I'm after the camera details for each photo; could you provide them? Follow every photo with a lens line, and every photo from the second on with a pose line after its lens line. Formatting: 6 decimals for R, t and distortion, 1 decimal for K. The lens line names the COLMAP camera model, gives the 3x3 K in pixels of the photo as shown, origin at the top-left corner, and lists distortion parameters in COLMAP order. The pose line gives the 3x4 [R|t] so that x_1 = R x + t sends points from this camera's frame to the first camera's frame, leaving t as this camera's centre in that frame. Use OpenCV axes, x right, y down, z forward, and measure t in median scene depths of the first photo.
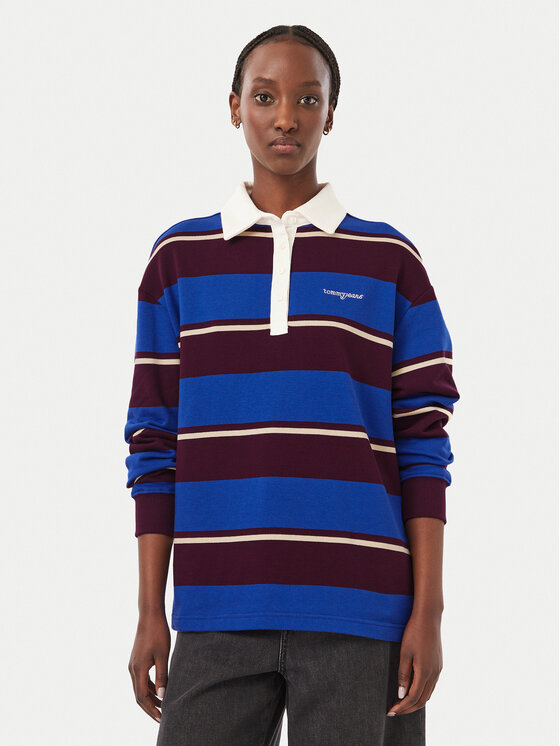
lens RADIAL K [[1058.2, 0, 280.0], [0, 1058.2, 373.0], [0, 0, 1]] dist [-0.008629, -0.015211]
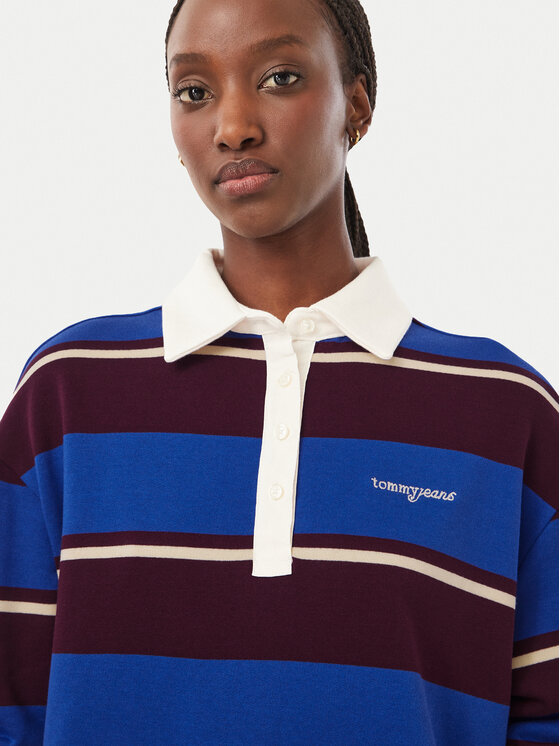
lens RADIAL K [[873.4, 0, 280.0], [0, 873.4, 373.0], [0, 0, 1]] dist [0.379386, 0.006976]
pose [[0.998559, 0.040255, 0.035494, -0.013850], [-0.036829, 0.995042, -0.092382, -0.084775], [-0.039037, 0.090941, 0.995091, 0.595283]]
